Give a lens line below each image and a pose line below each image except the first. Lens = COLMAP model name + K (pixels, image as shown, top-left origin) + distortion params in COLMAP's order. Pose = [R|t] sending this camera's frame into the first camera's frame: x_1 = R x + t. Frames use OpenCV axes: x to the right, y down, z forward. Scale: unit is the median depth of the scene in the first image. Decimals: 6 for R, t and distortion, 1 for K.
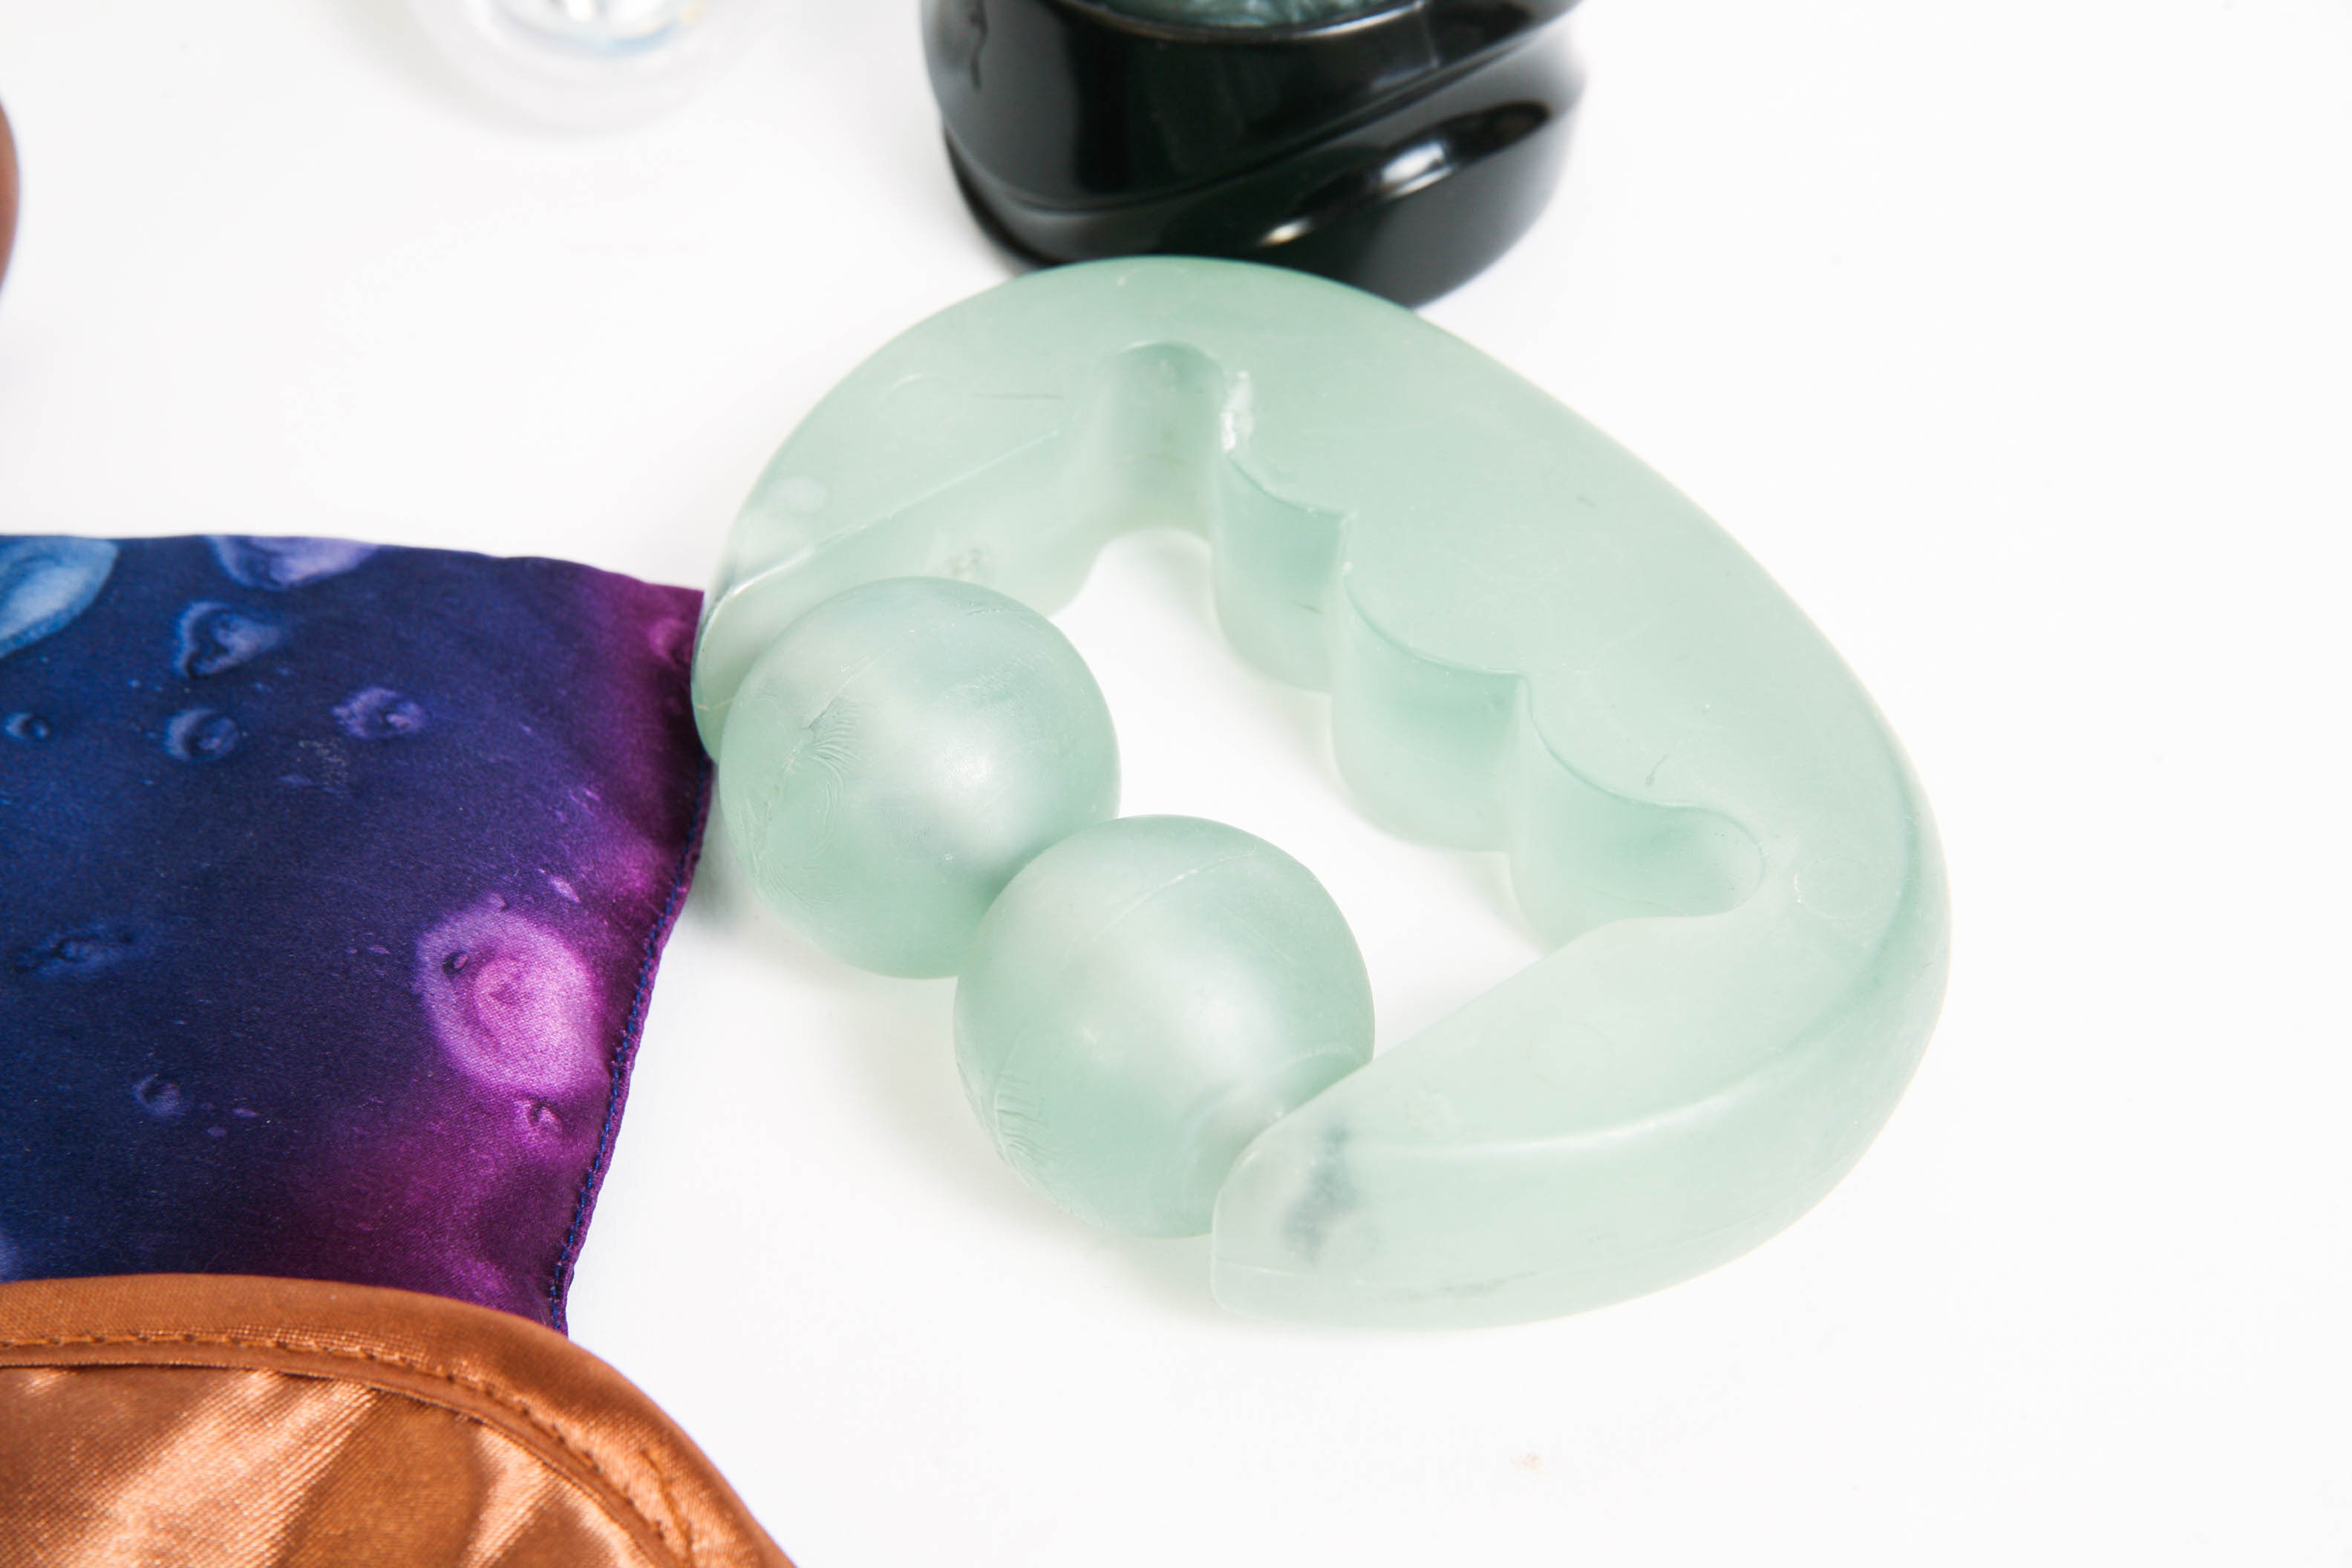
lens RADIAL K [[4346.6, 0, 1176.0], [0, 4346.6, 784.0], [0, 0, 1]] dist [0.032850, 0.020513]
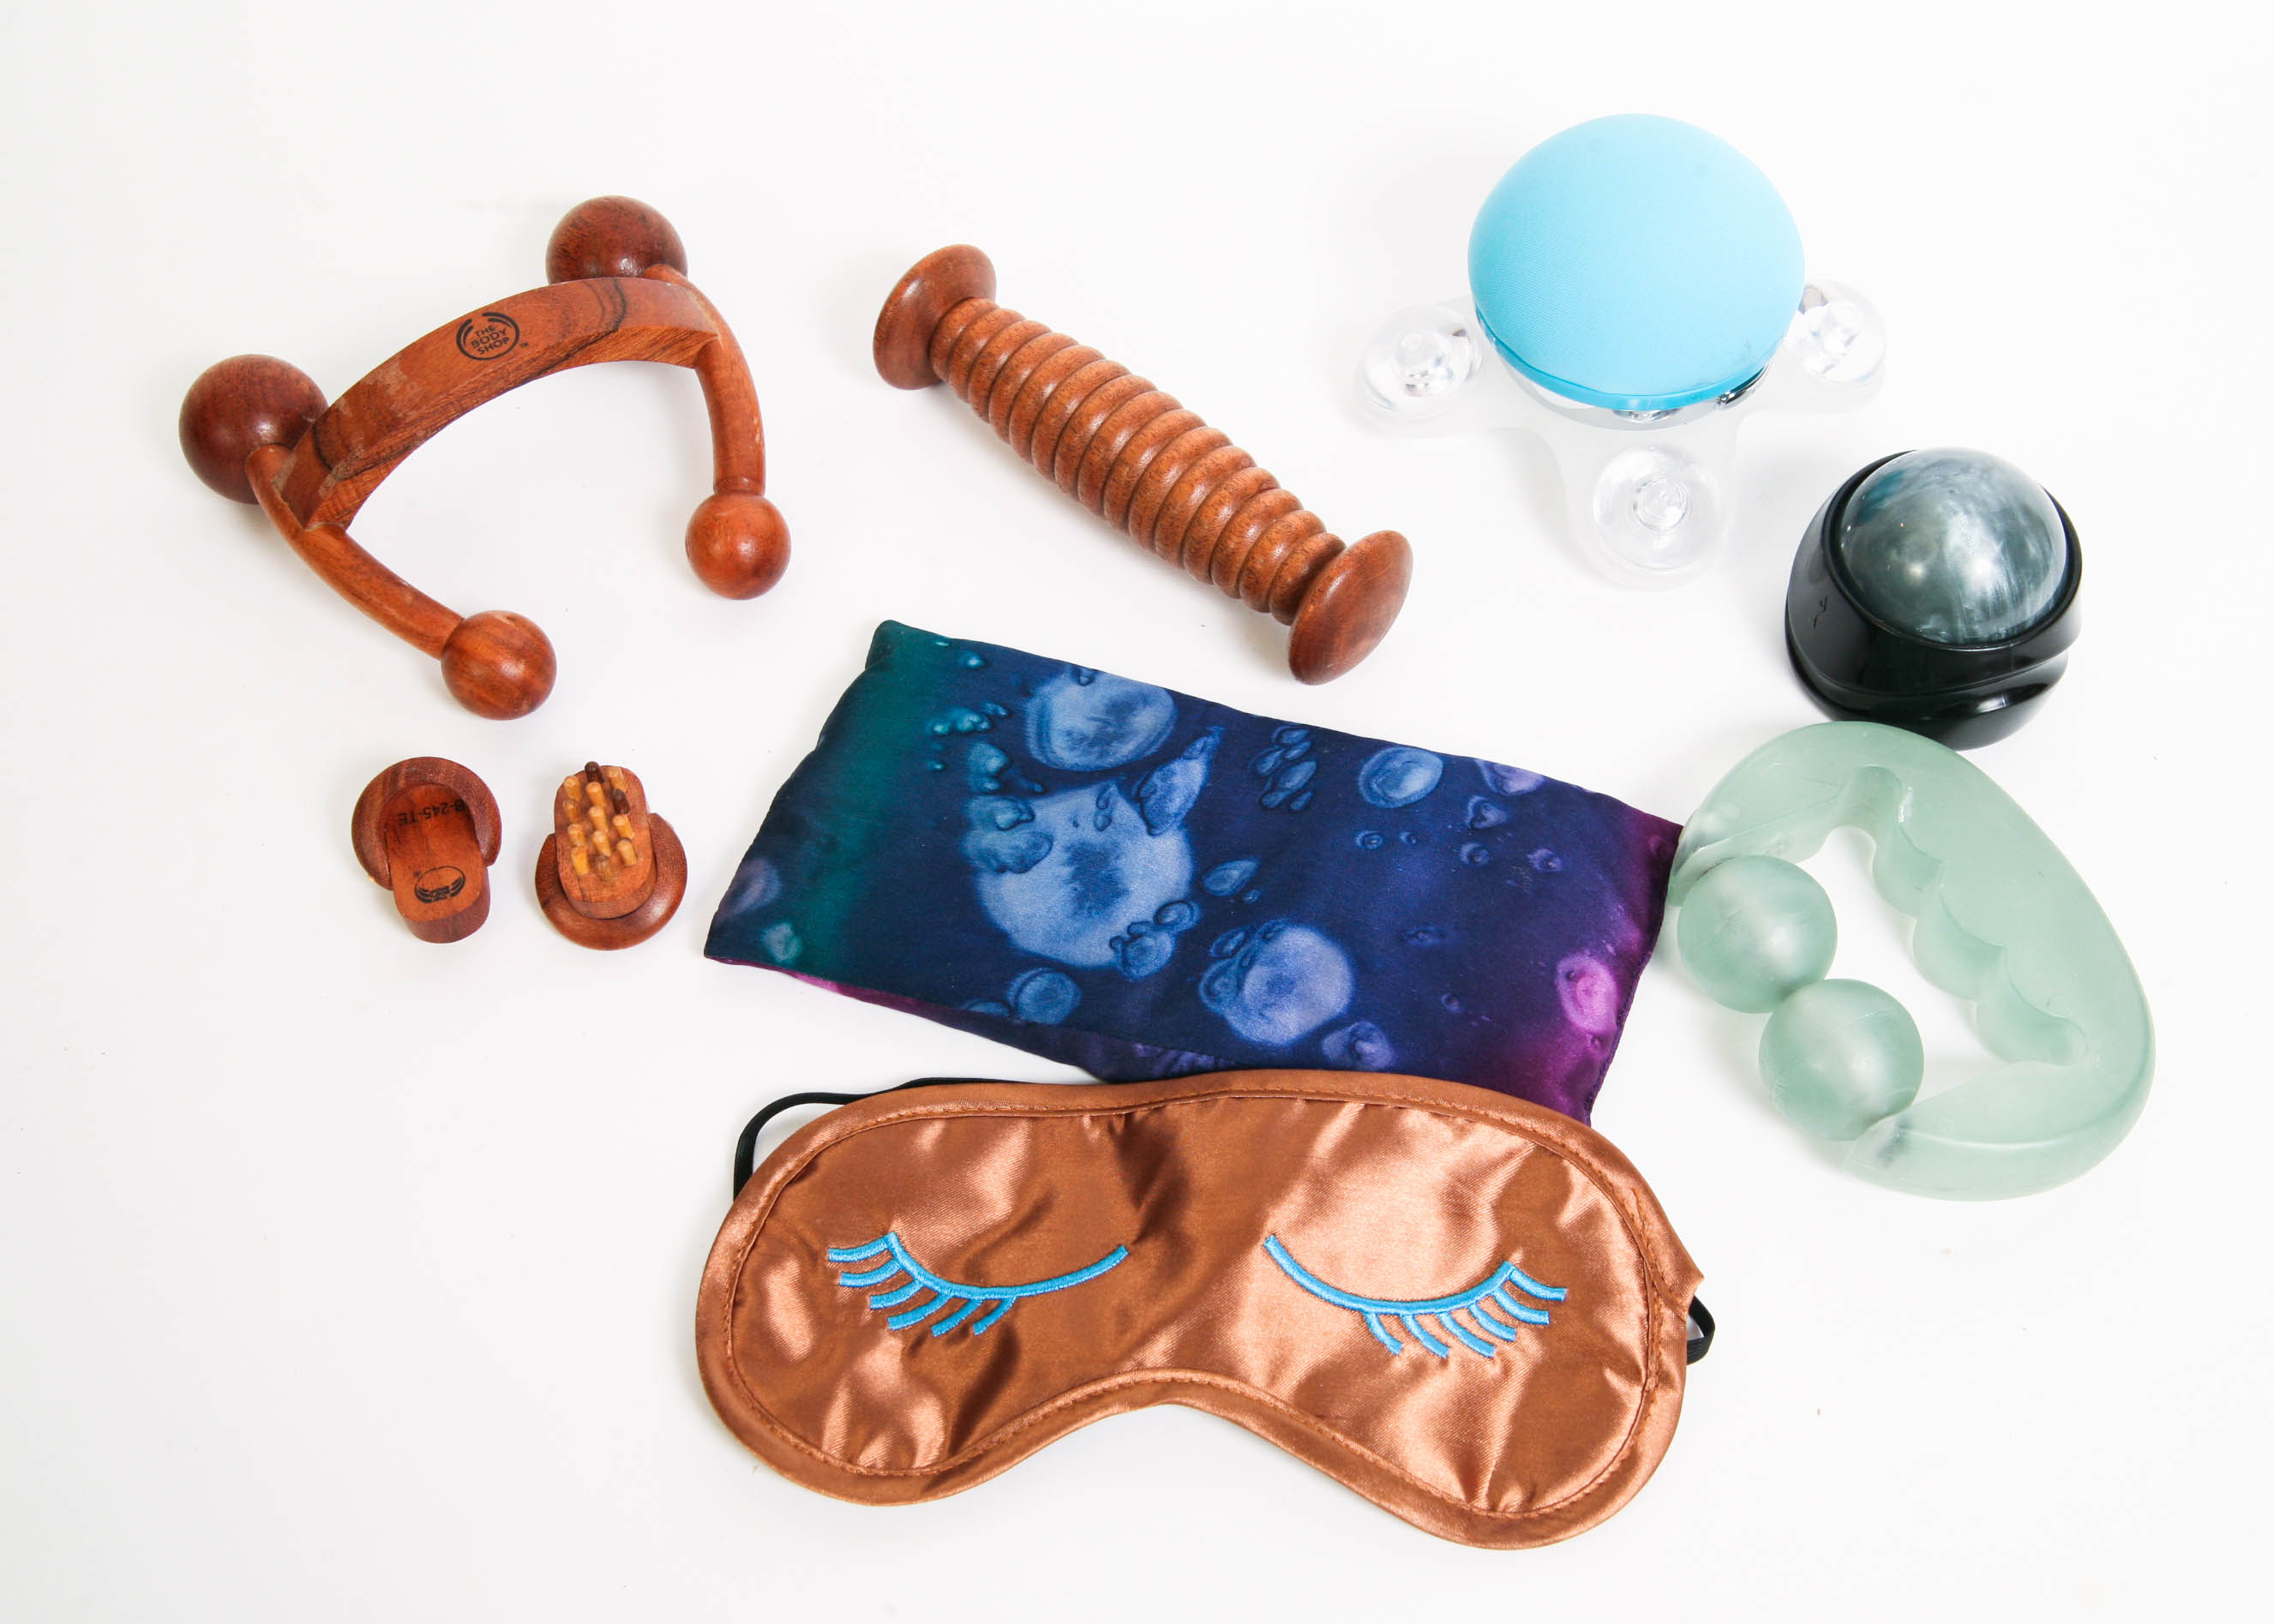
lens RADIAL K [[2730.8, 0, 1155.8], [0, 2730.8, 841.9], [0, 0, 1]] dist [-0.048989, 0.029367]
pose [[0.973205, 0.197981, -0.116945, -0.219373], [-0.180742, 0.973050, 0.143200, -0.212863], [0.142144, -0.118226, 0.982760, -0.594035]]
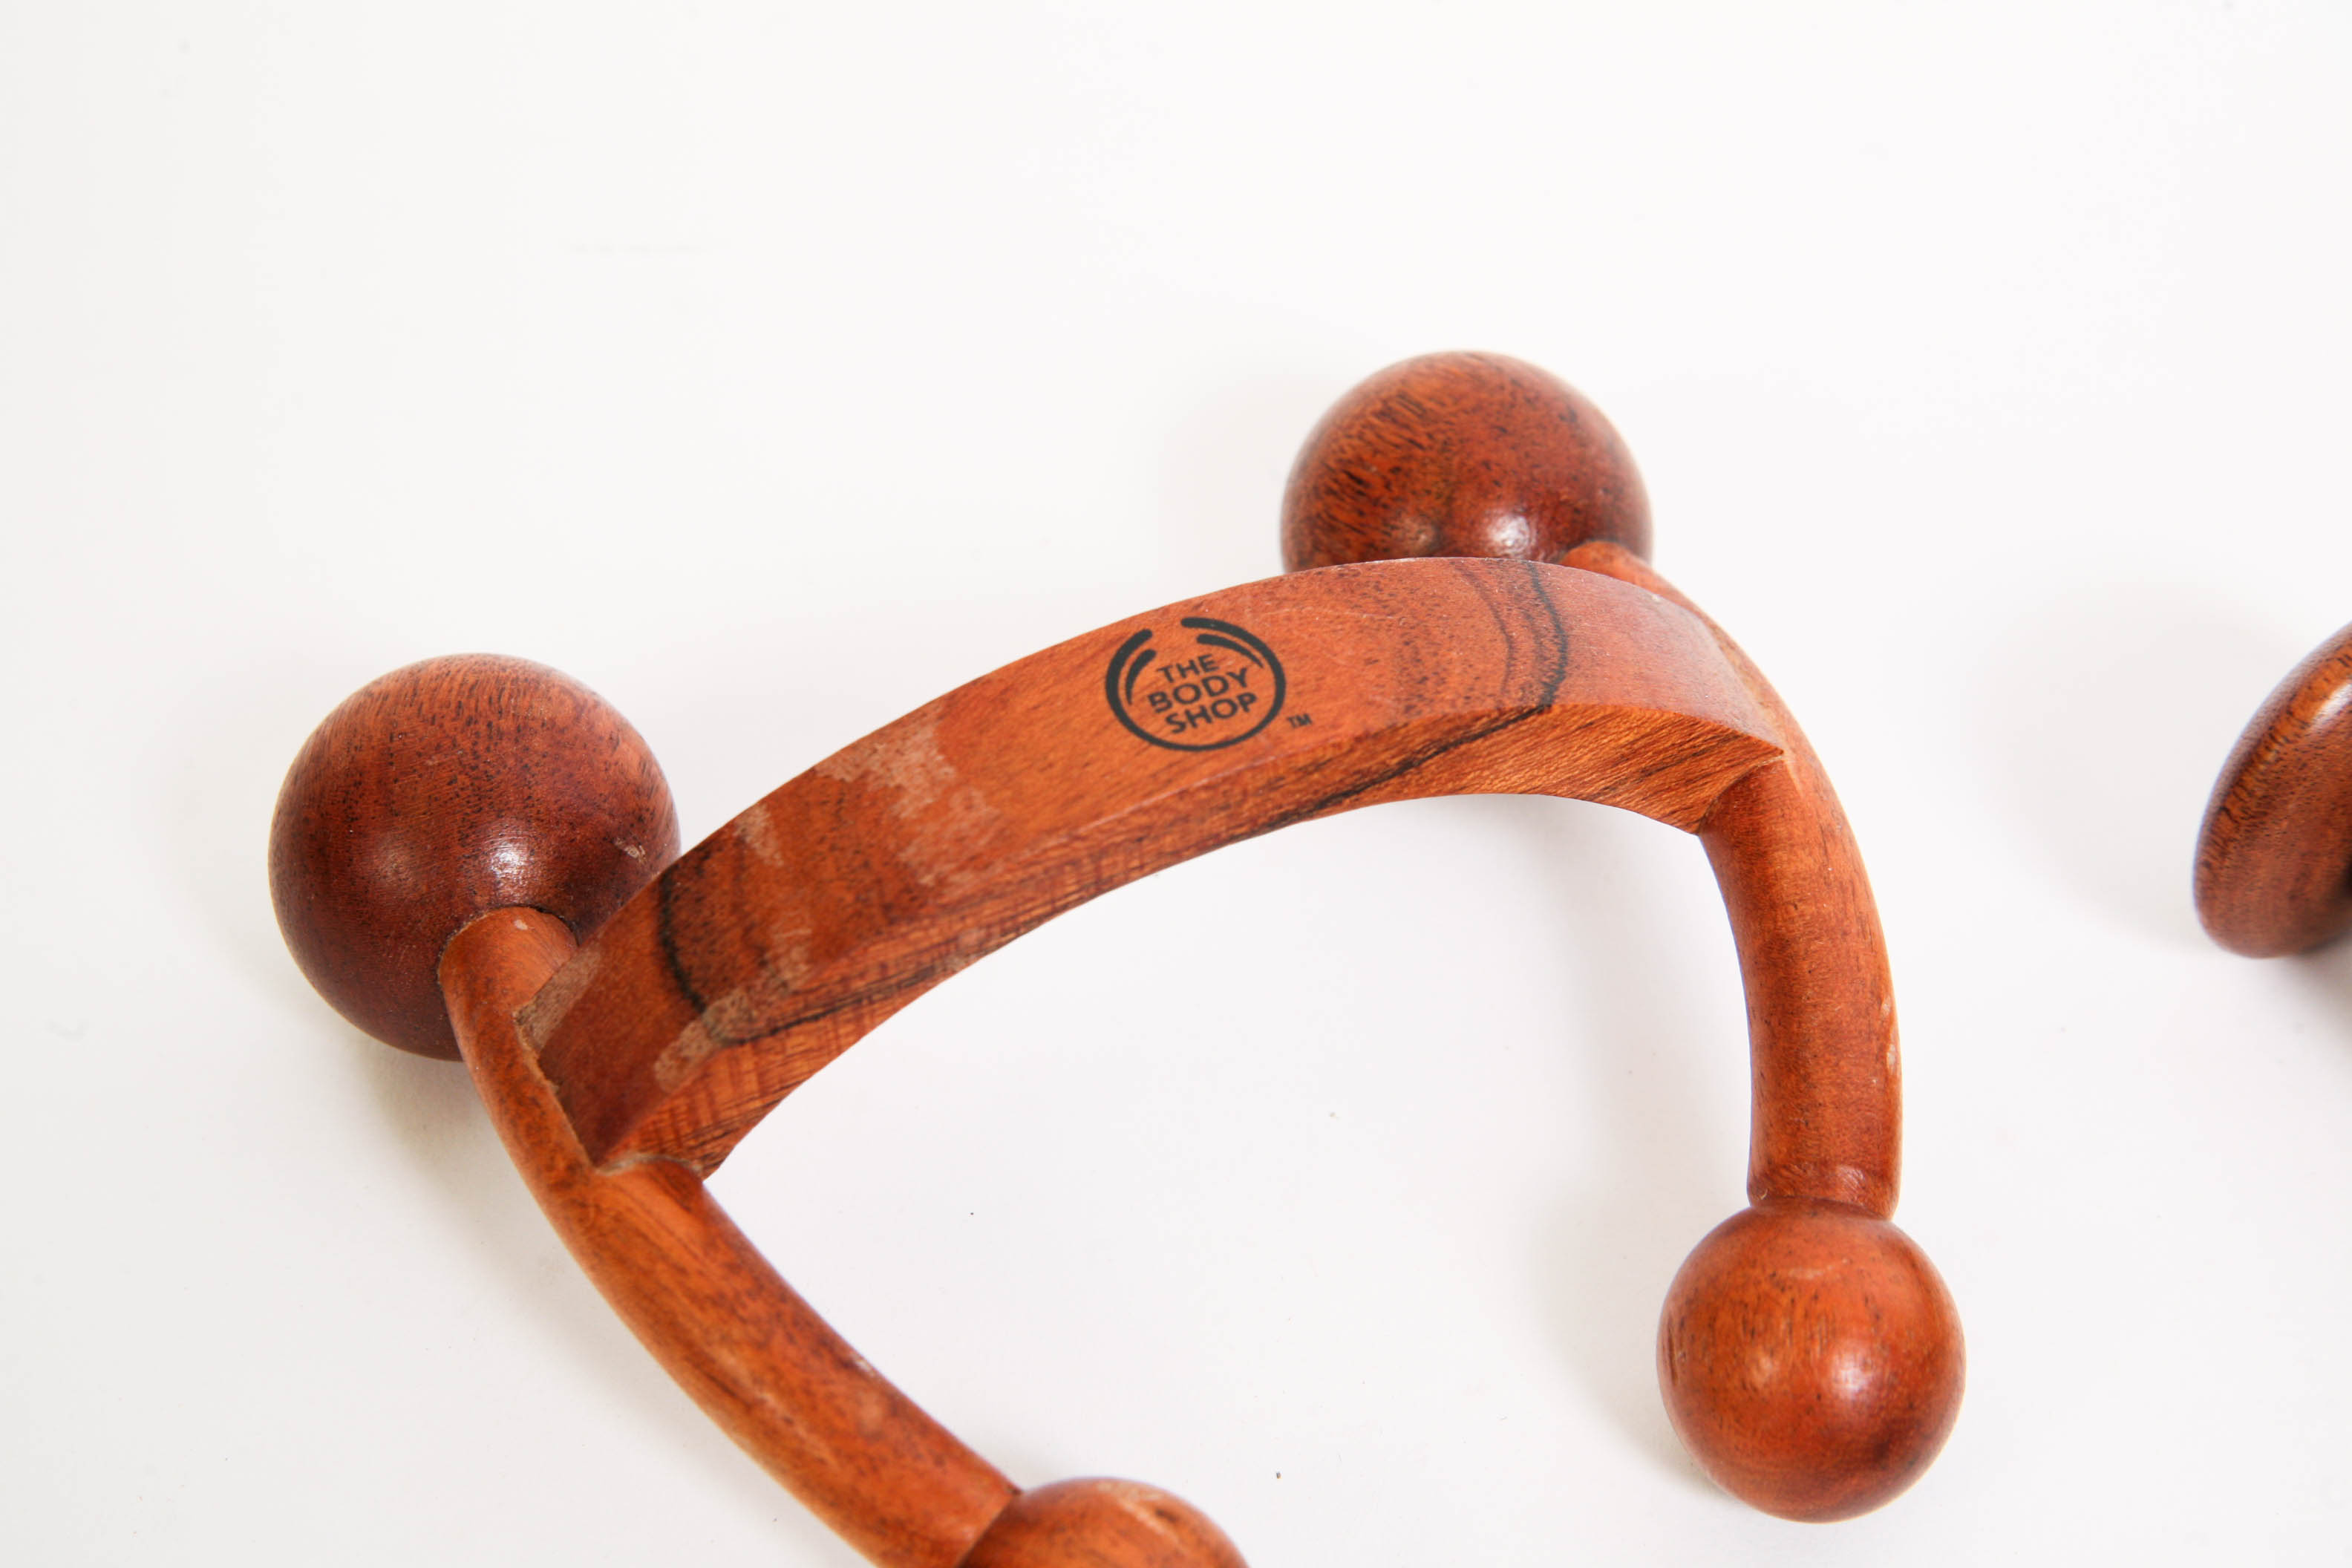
lens RADIAL K [[4420.2, 0, 1176.0], [0, 4420.2, 784.0], [0, 0, 1]] dist [0.035808, 0.250003]
pose [[0.926798, 0.282740, -0.247192, -0.645575], [-0.292719, 0.956191, -0.003792, -0.176060], [0.235290, 0.075872, 0.968959, 0.120388]]
